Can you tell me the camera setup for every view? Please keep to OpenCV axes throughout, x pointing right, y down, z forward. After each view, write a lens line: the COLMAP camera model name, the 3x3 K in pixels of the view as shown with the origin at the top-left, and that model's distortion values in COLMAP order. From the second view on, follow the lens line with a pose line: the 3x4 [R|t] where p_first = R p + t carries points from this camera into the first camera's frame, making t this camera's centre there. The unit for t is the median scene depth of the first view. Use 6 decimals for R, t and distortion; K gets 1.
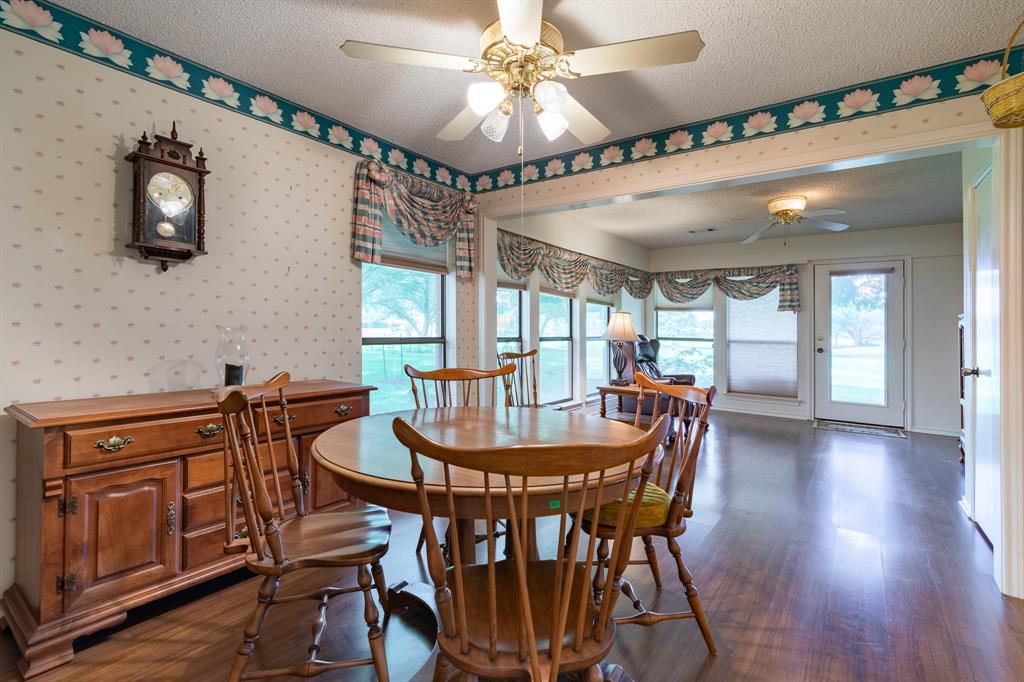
lens RADIAL K [[478.7, 0, 519.2], [0, 478.7, 323.3], [0, 0, 1]] dist [0.001563, 0.000270]
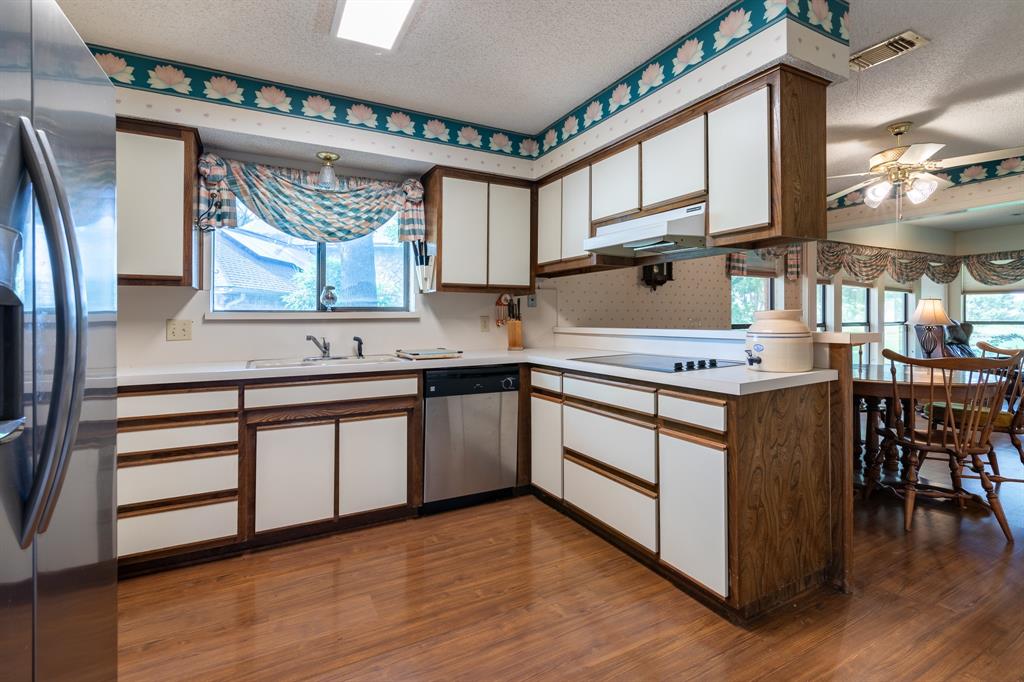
lens RADIAL K [[473.6, 0, 509.8], [0, 473.6, 330.9], [0, 0, 1]] dist [0.000633, 0.000293]
pose [[0.896815, -0.011349, -0.442261, -0.171707], [0.027268, 0.999188, 0.029652, -0.007772], [0.441565, -0.038652, 0.896396, -0.409064]]
